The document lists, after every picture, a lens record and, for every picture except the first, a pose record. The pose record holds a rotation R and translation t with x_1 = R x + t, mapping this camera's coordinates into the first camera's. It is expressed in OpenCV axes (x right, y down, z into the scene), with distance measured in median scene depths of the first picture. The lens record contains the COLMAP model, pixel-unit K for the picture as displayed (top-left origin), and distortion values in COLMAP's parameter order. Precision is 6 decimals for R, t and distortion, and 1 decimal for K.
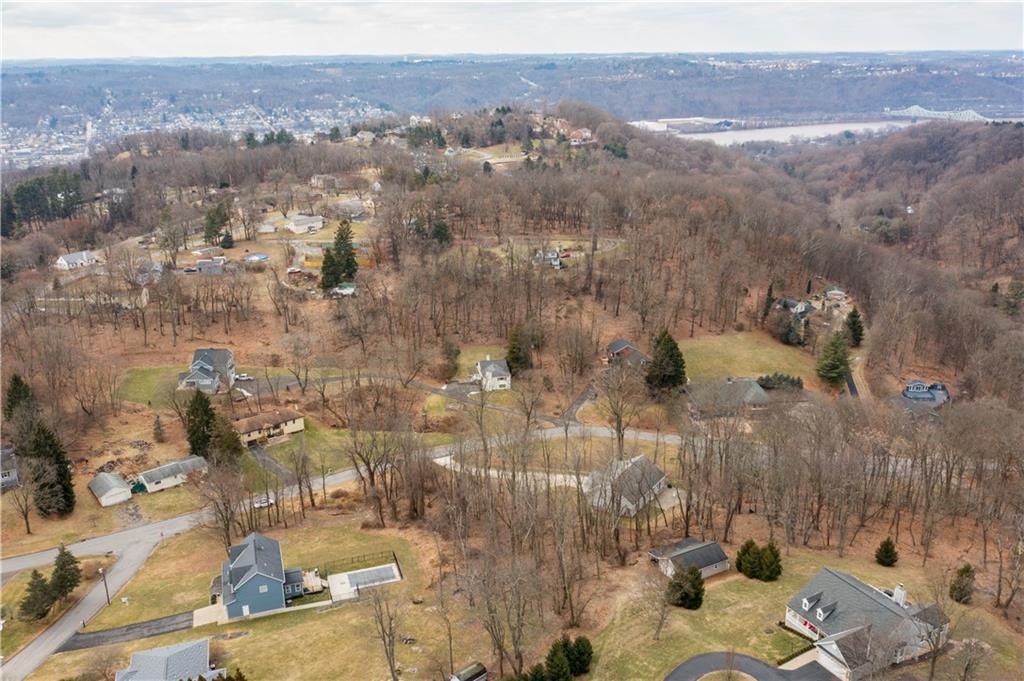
lens RADIAL K [[843.0, 0, 526.0], [0, 843.0, 340.9], [0, 0, 1]] dist [-0.009074, 0.001728]
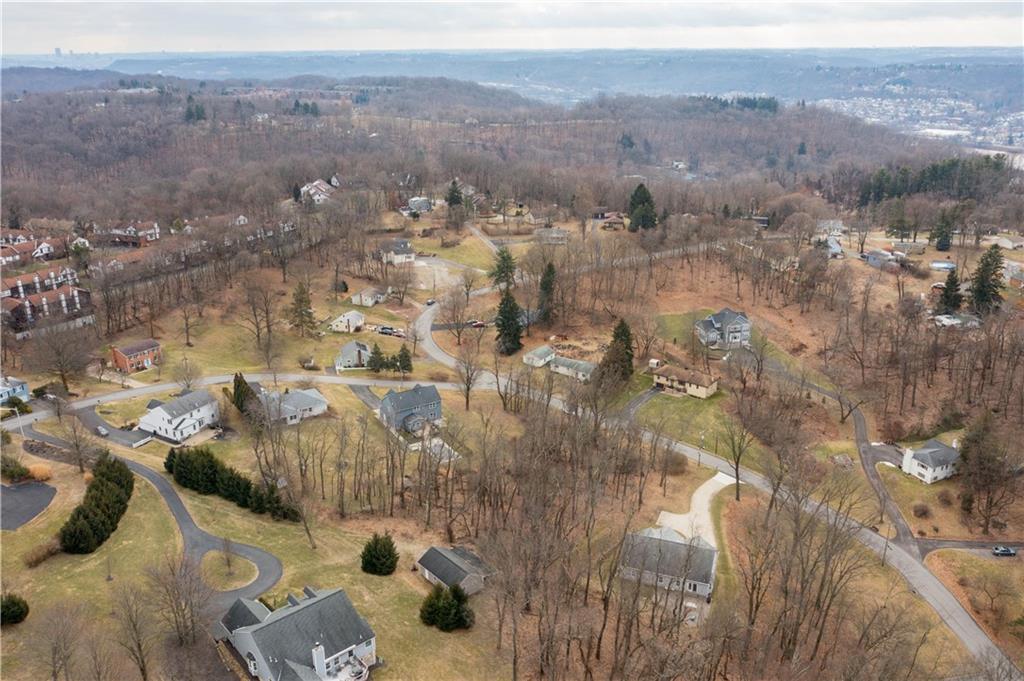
lens RADIAL K [[843.0, 0, 526.0], [0, 843.0, 340.9], [0, 0, 1]] dist [-0.009074, 0.001728]
pose [[0.213417, 0.329594, -0.919685, 0.620880], [-0.313172, 0.914776, 0.255162, -0.157285], [0.925406, 0.233564, 0.298448, 0.438907]]
